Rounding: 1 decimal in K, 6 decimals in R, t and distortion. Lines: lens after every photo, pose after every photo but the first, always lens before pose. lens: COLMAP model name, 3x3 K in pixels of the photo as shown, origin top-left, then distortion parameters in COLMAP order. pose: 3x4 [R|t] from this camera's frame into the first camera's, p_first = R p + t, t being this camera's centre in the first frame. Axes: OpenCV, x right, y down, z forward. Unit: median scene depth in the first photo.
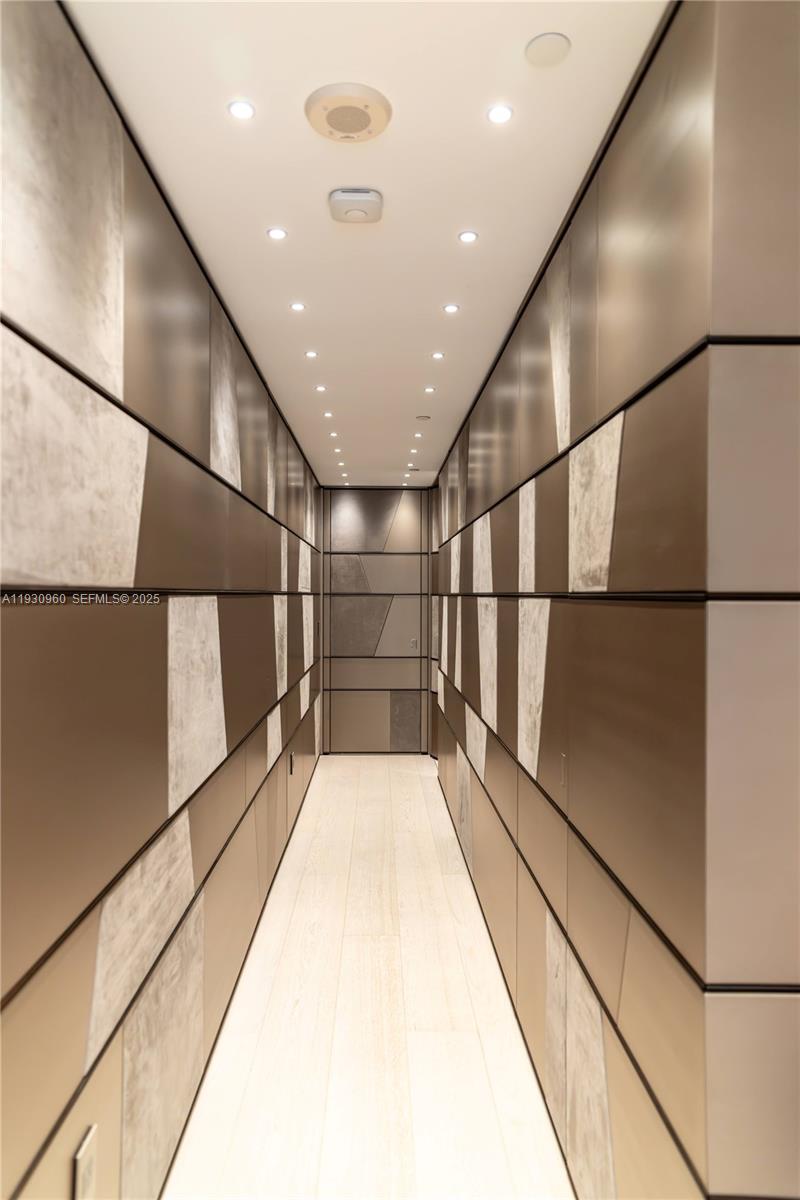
lens RADIAL K [[848.6, 0, 402.3], [0, 848.6, 600.8], [0, 0, 1]] dist [-0.029876, 0.060779]
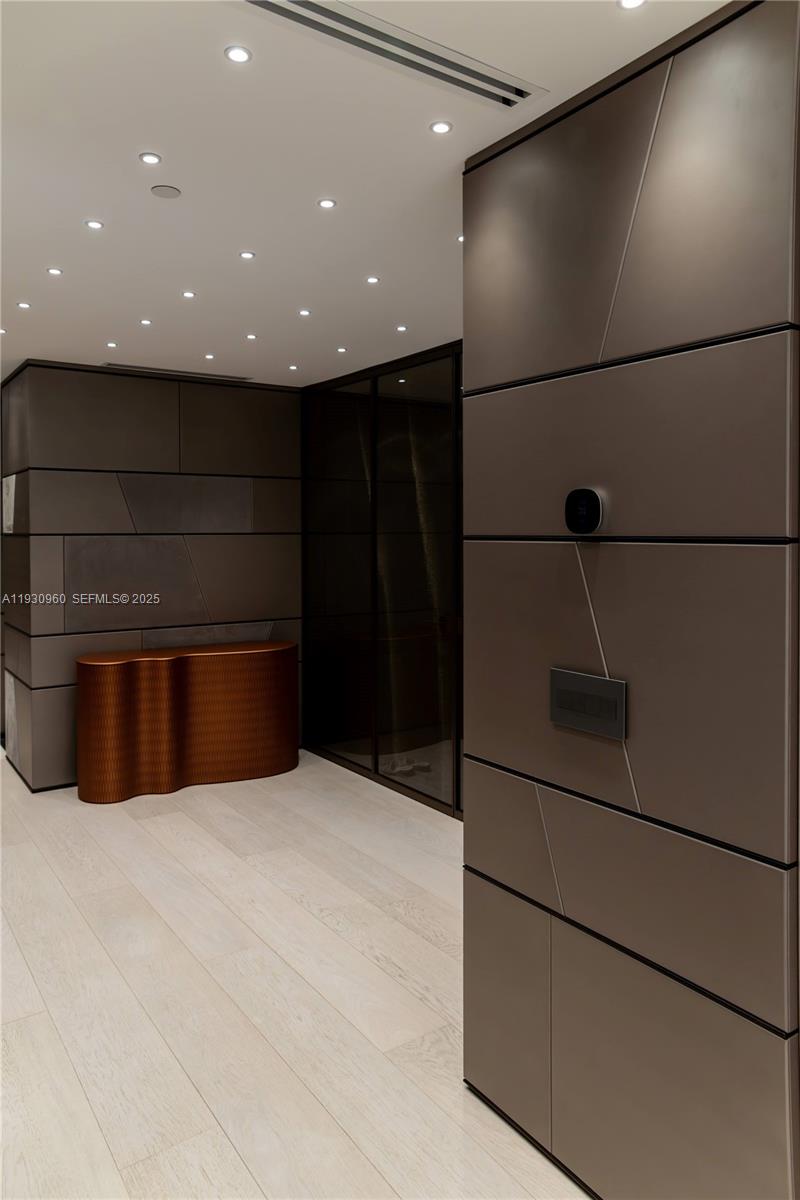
lens RADIAL K [[848.6, 0, 434.5], [0, 848.6, 549.4], [0, 0, 1]] dist [-0.029876, 0.060779]
pose [[0.829346, -0.018794, 0.558419, -0.043184], [0.010153, 0.999776, 0.018569, 0.001461], [-0.558643, -0.009730, 0.829351, -0.529319]]
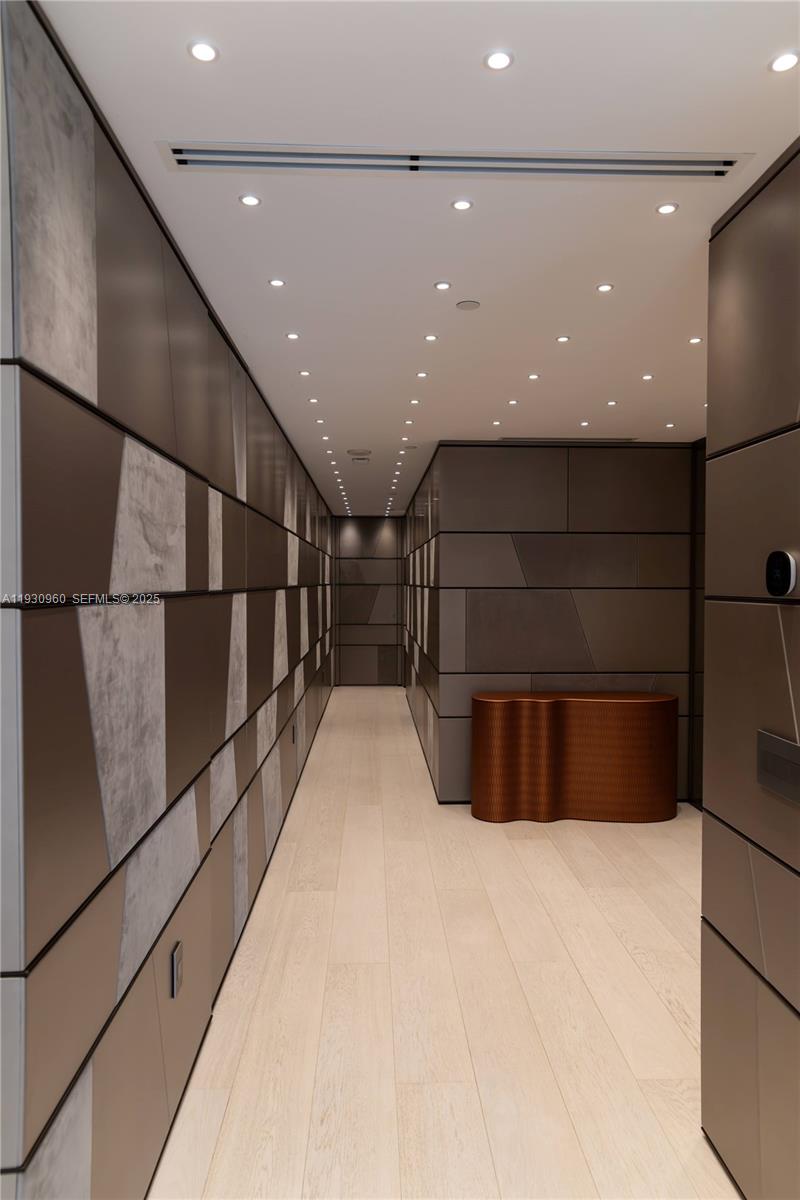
lens RADIAL K [[848.6, 0, 402.4], [0, 848.6, 605.1], [0, 0, 1]] dist [-0.029876, 0.060779]
pose [[0.999967, -0.003161, 0.007483, 0.020504], [0.003010, 0.999793, 0.020137, -0.000760], [-0.007545, -0.020114, 0.999769, -0.592582]]
